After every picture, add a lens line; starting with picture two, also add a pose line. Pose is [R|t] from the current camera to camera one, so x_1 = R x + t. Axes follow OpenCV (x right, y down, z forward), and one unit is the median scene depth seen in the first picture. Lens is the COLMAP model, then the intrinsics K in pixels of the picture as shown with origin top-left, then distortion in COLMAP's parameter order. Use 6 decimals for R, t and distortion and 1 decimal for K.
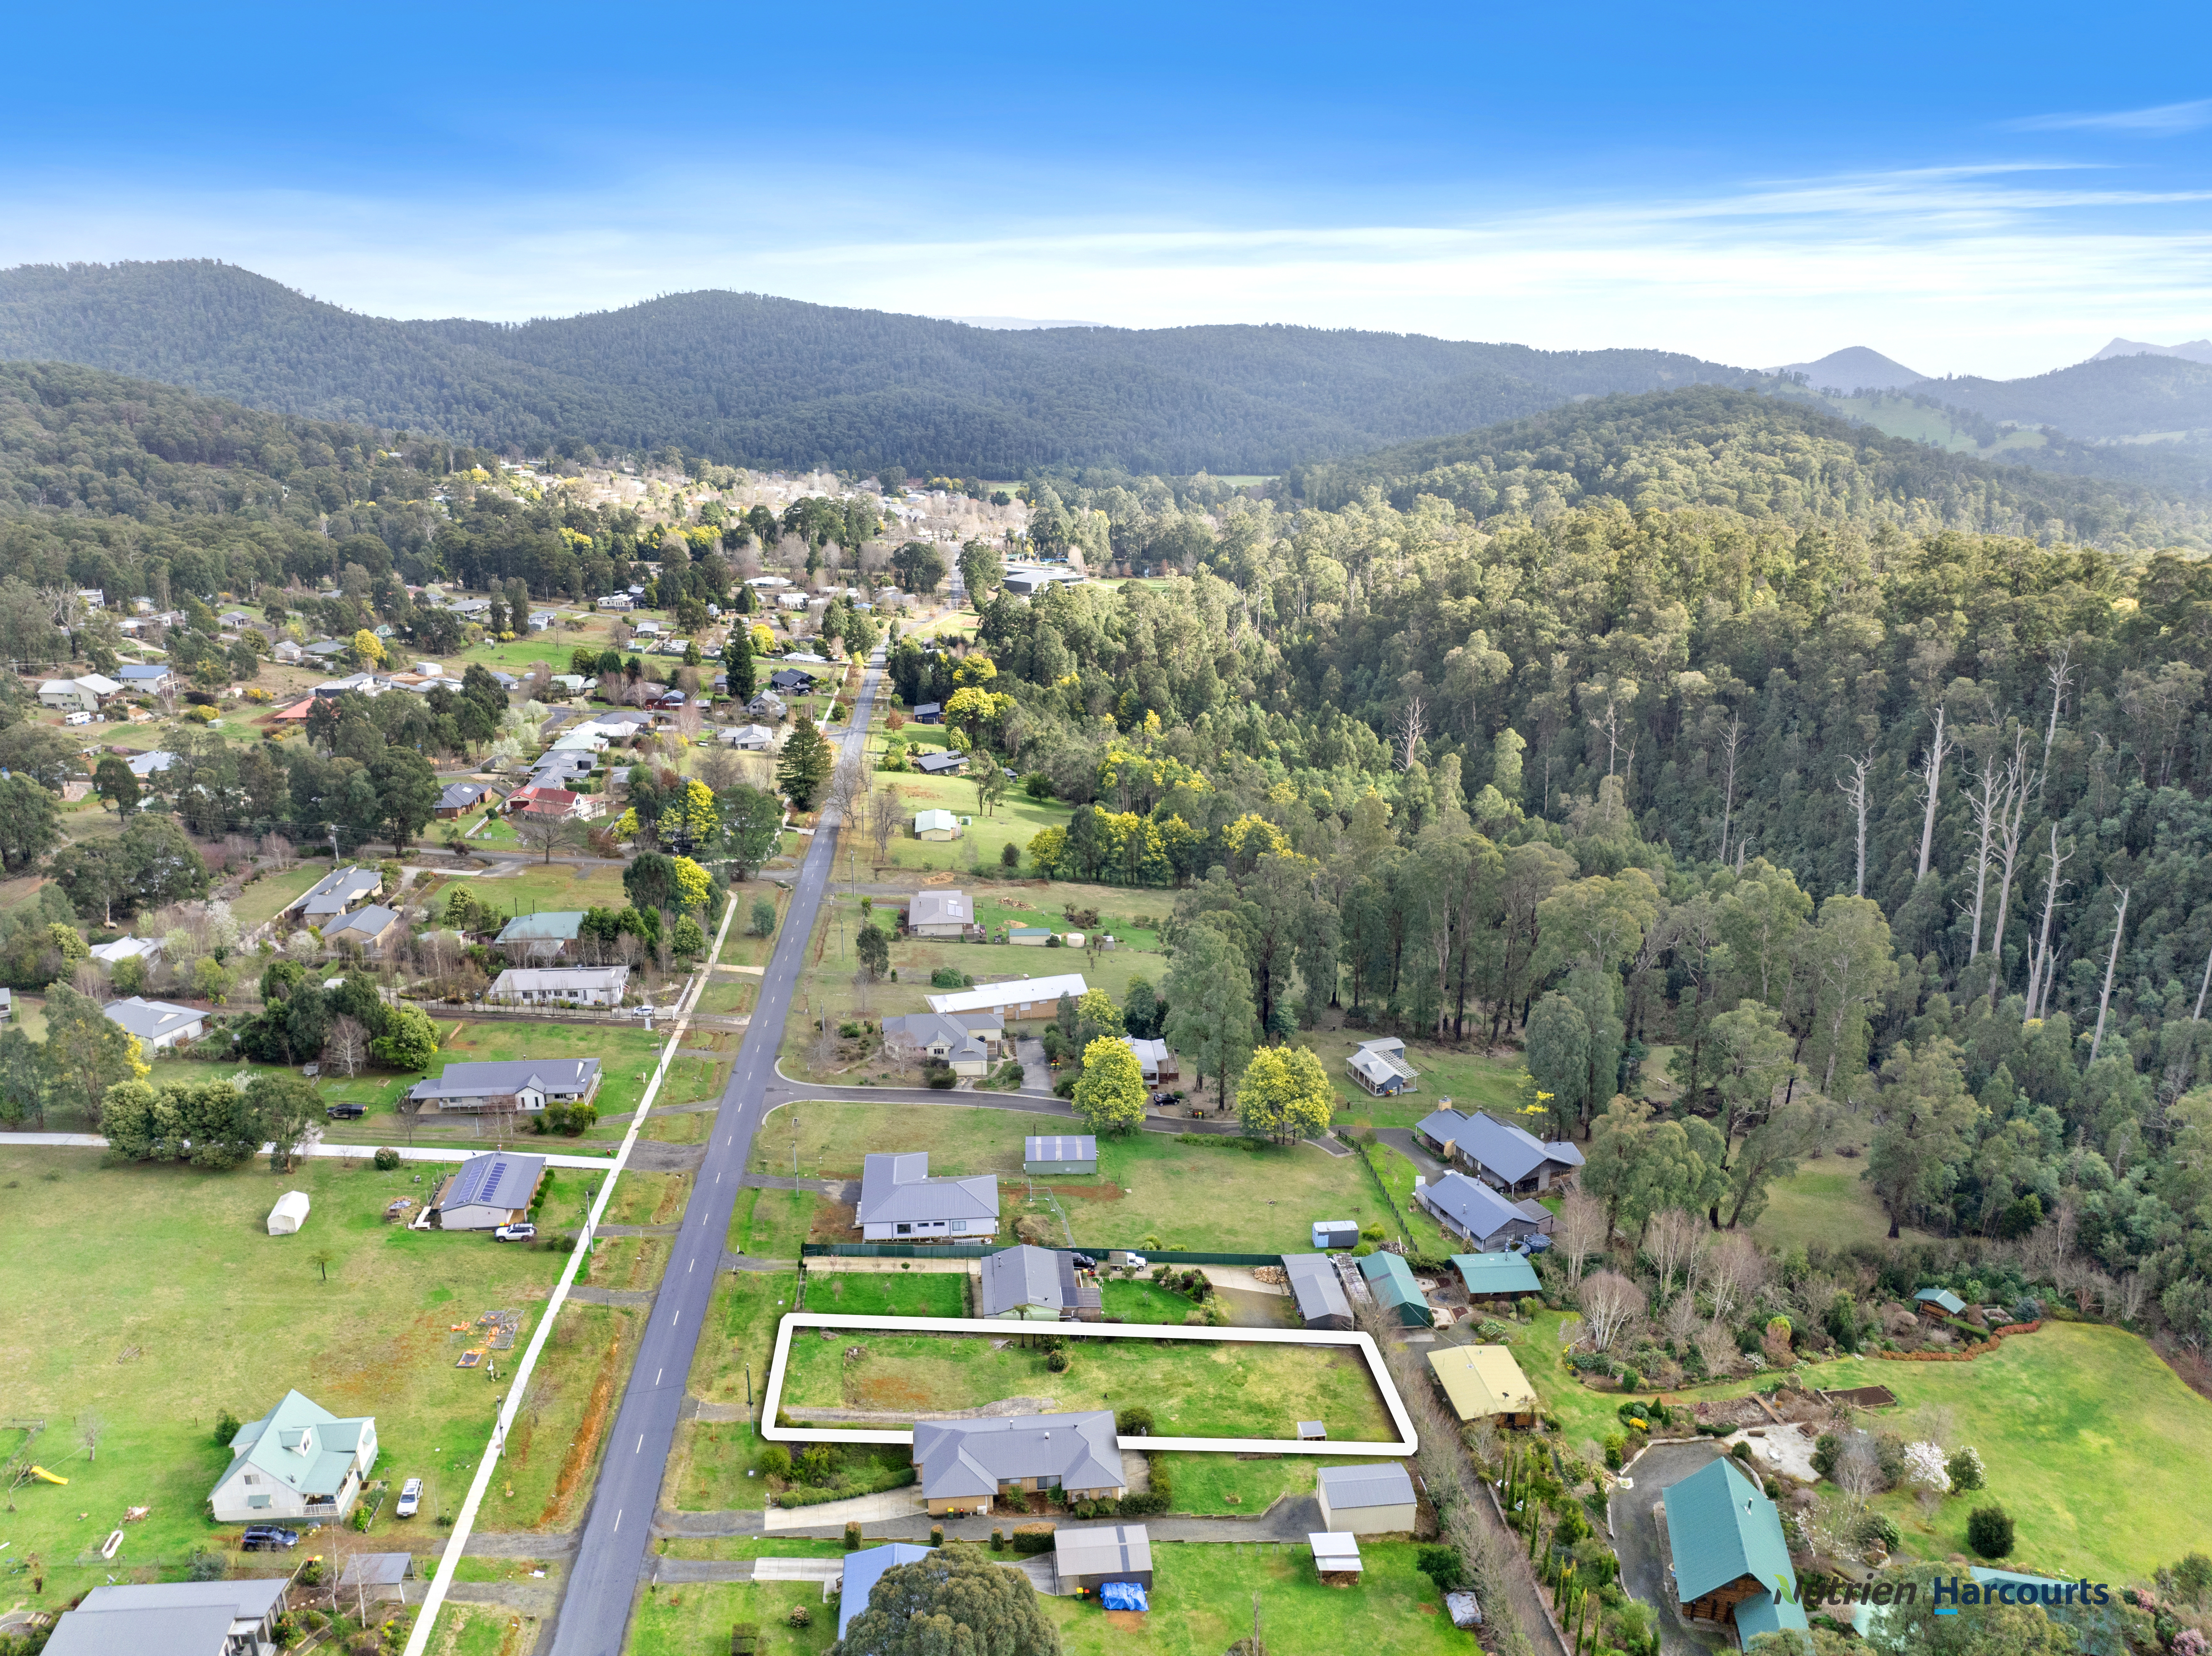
lens RADIAL K [[1579.2, 0, 1101.7], [0, 1579.2, 828.5], [0, 0, 1]] dist [-0.043682, 0.008744]
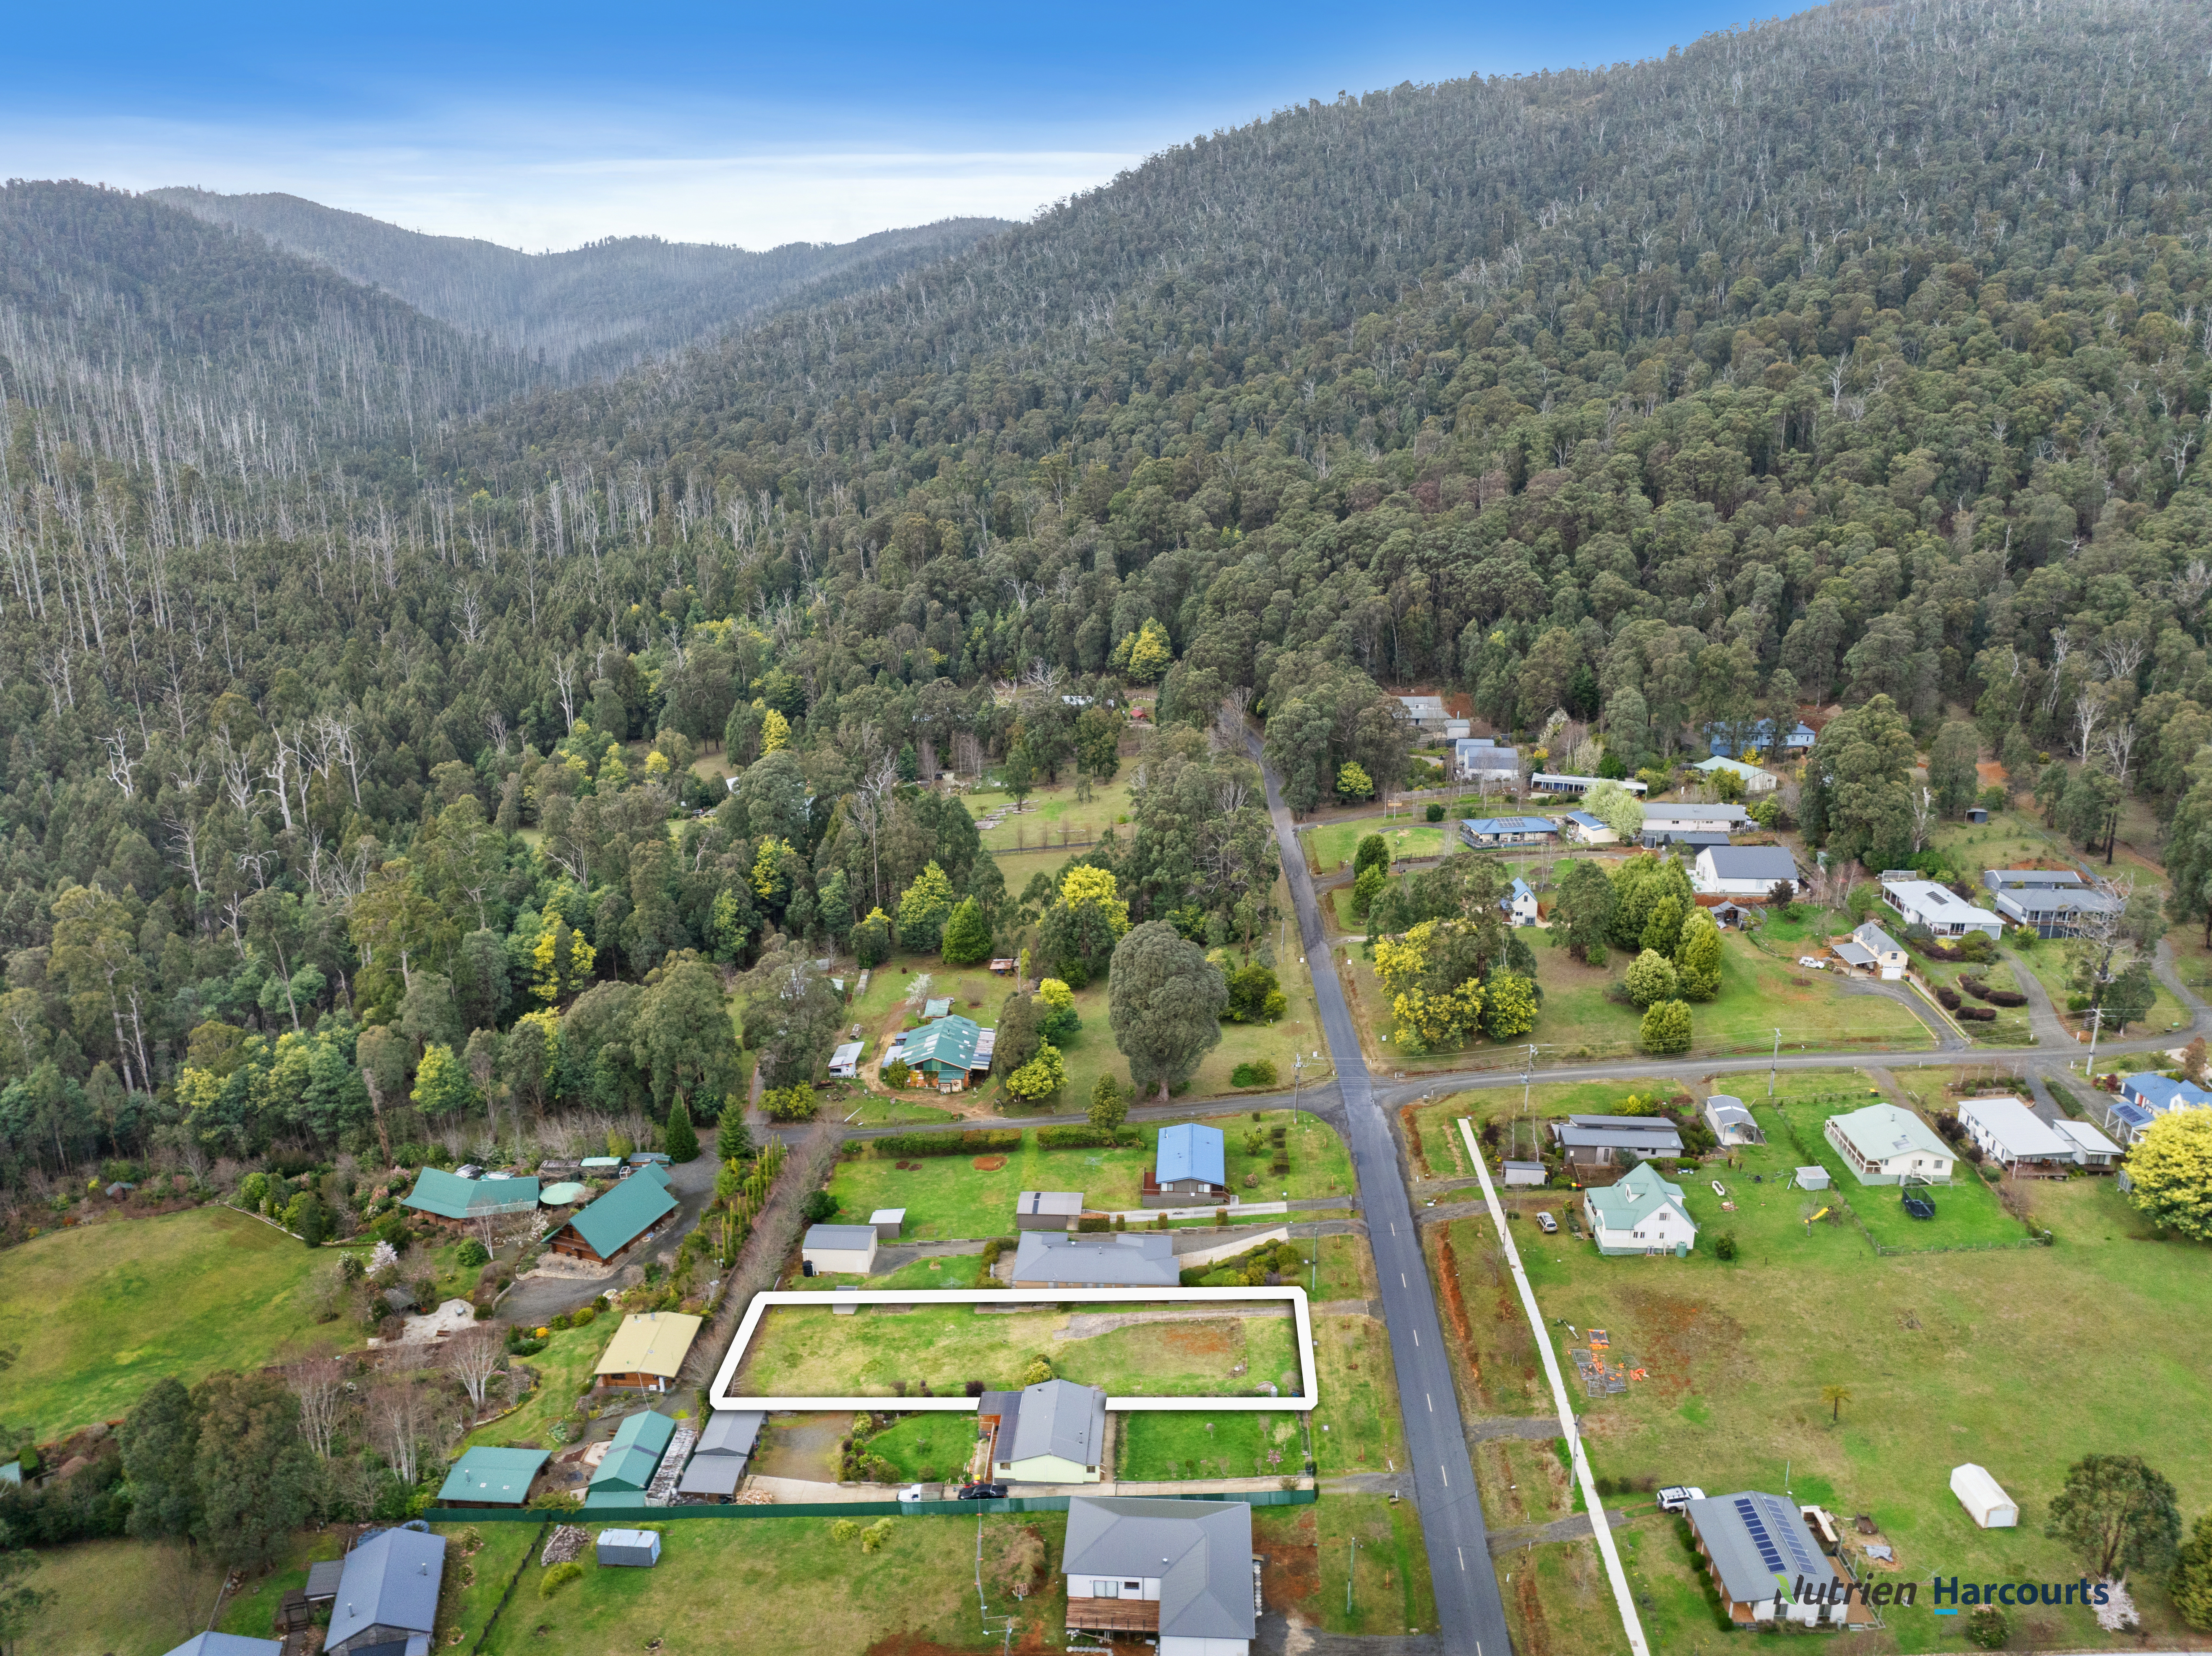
lens RADIAL K [[1553.7, 0, 1113.0], [0, 1553.7, 878.8], [0, 0, 1]] dist [-0.049727, 0.018222]
pose [[-0.988368, -0.048834, 0.144029, -0.148862], [0.041261, 0.825422, 0.563007, -0.356214], [-0.146378, 0.562401, -0.813805, 1.189404]]
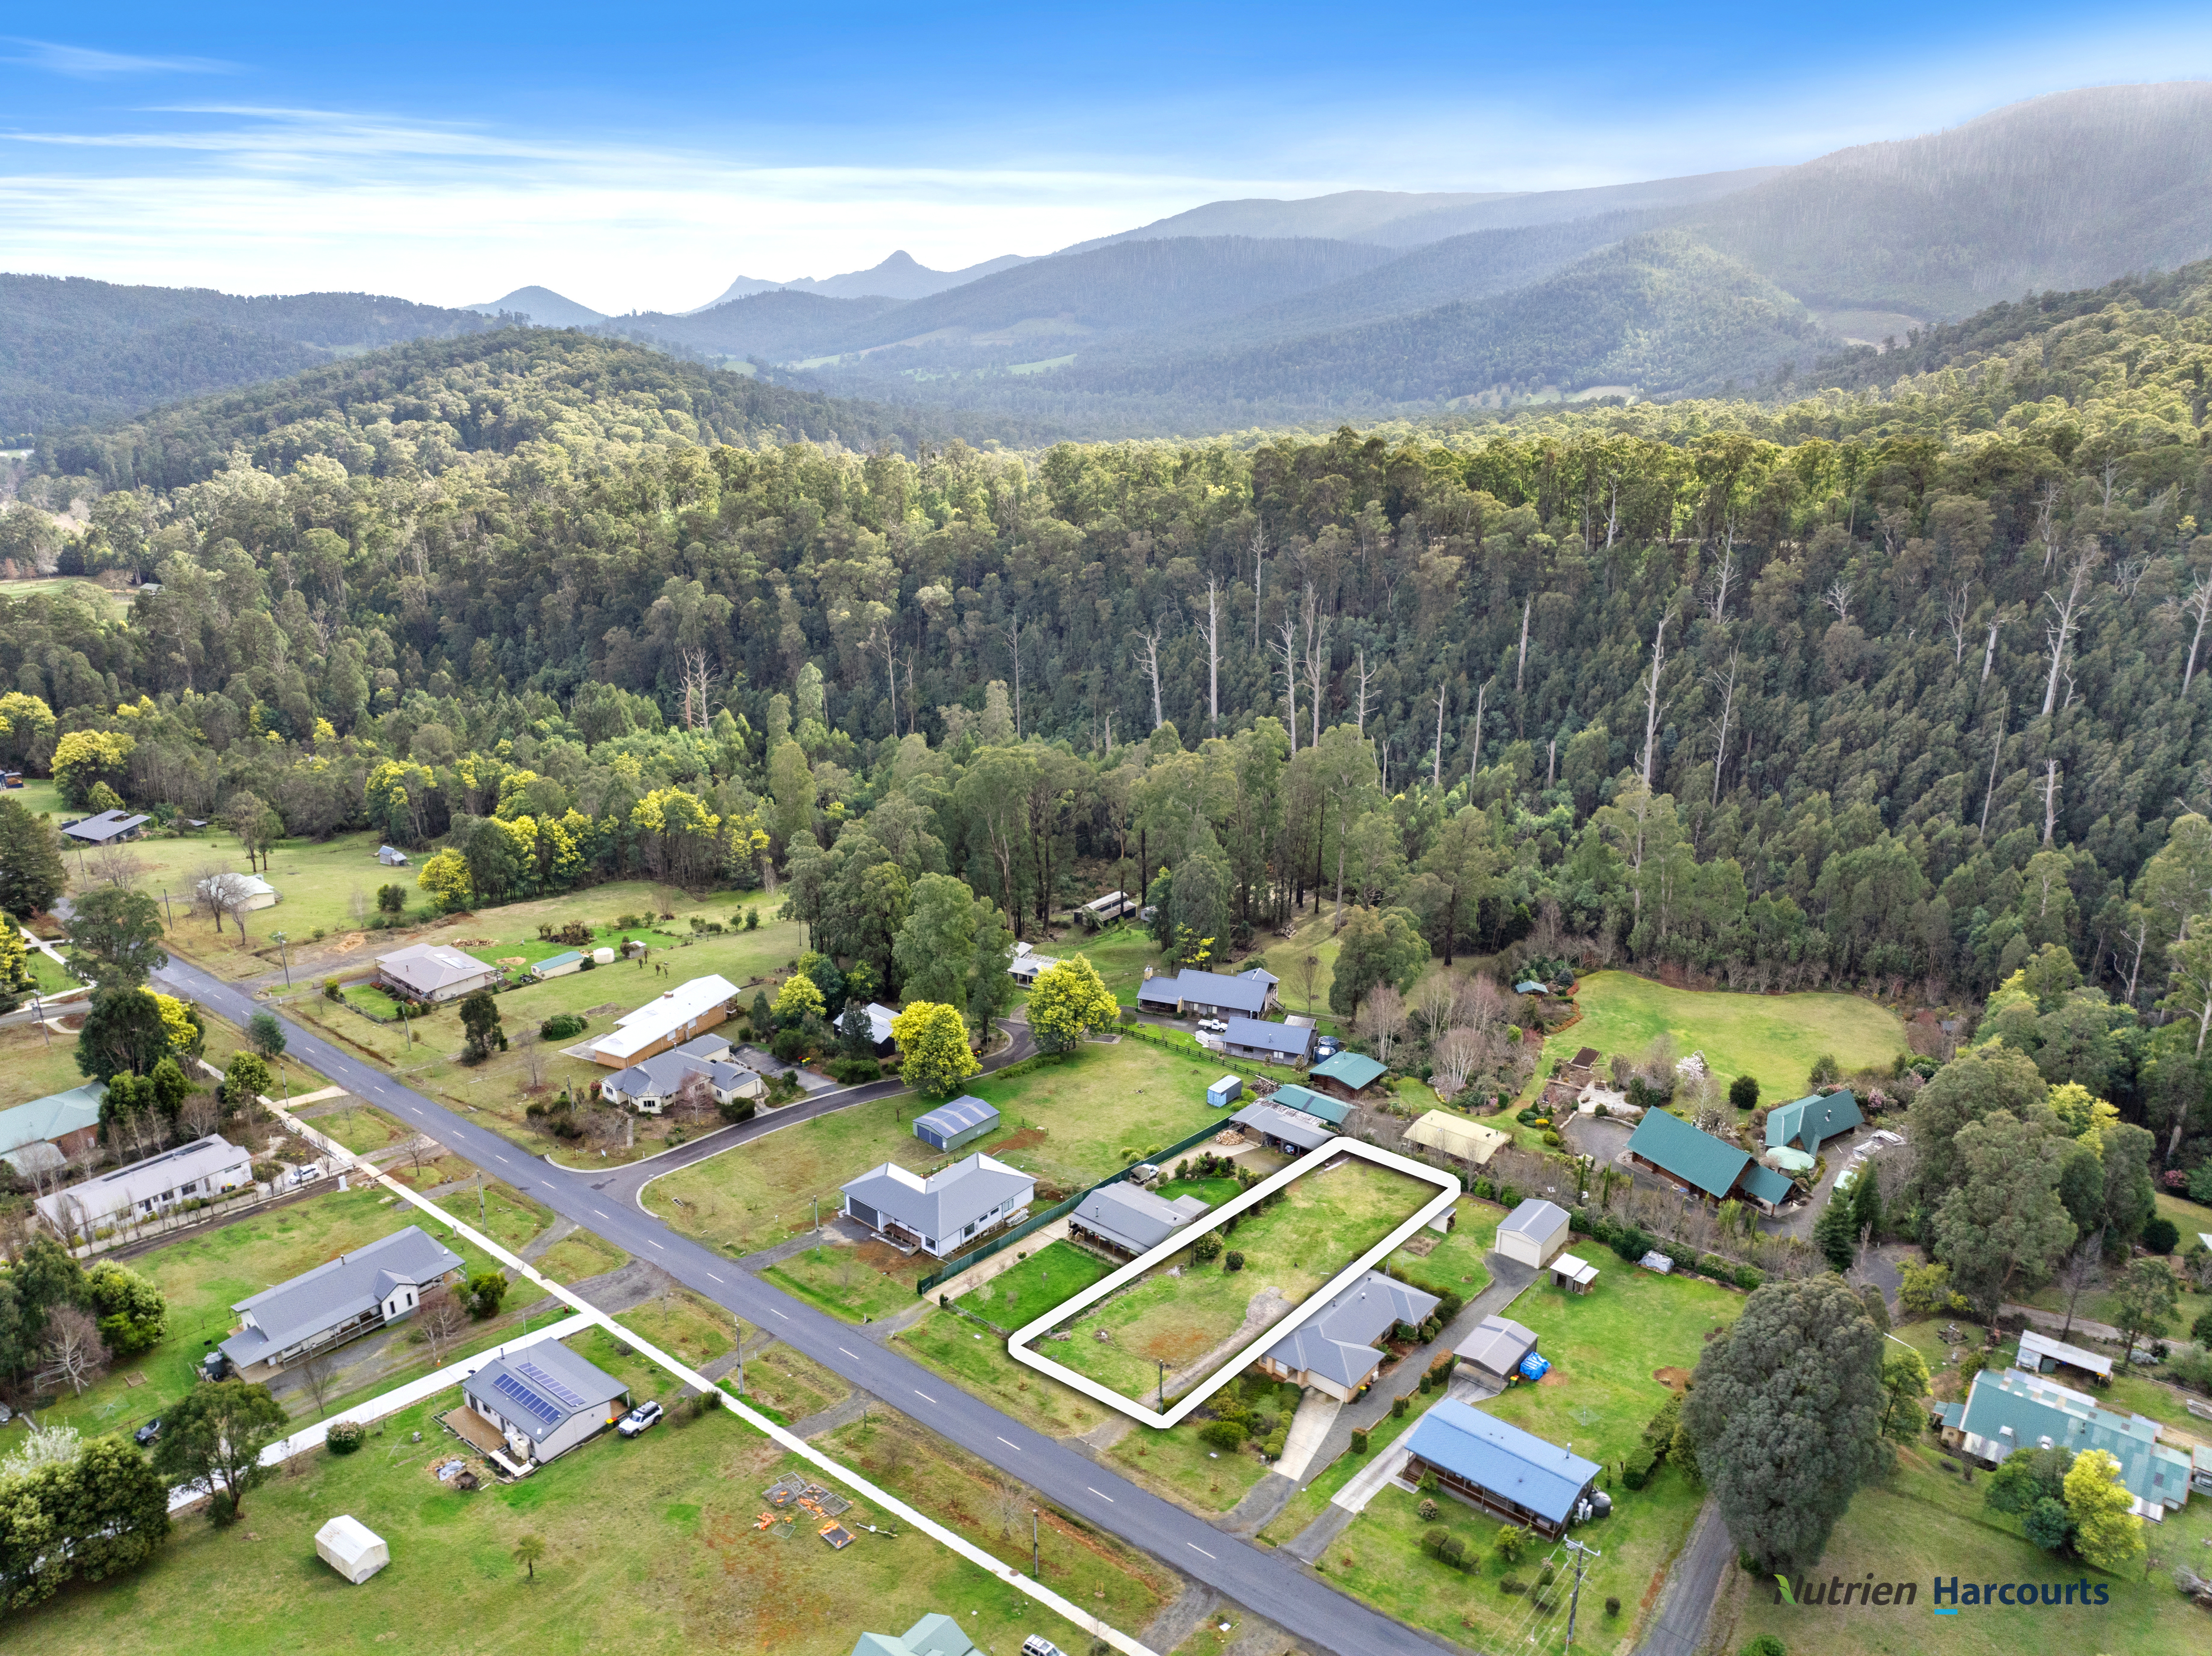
lens RADIAL K [[1568.5, 0, 1101.1], [0, 1568.5, 832.5], [0, 0, 1]] dist [-0.034081, -0.001213]
pose [[0.706541, -0.227751, 0.670022, -0.532909], [0.202028, 0.972310, 0.117464, -0.060323], [-0.678221, 0.052370, 0.732989, 0.198090]]
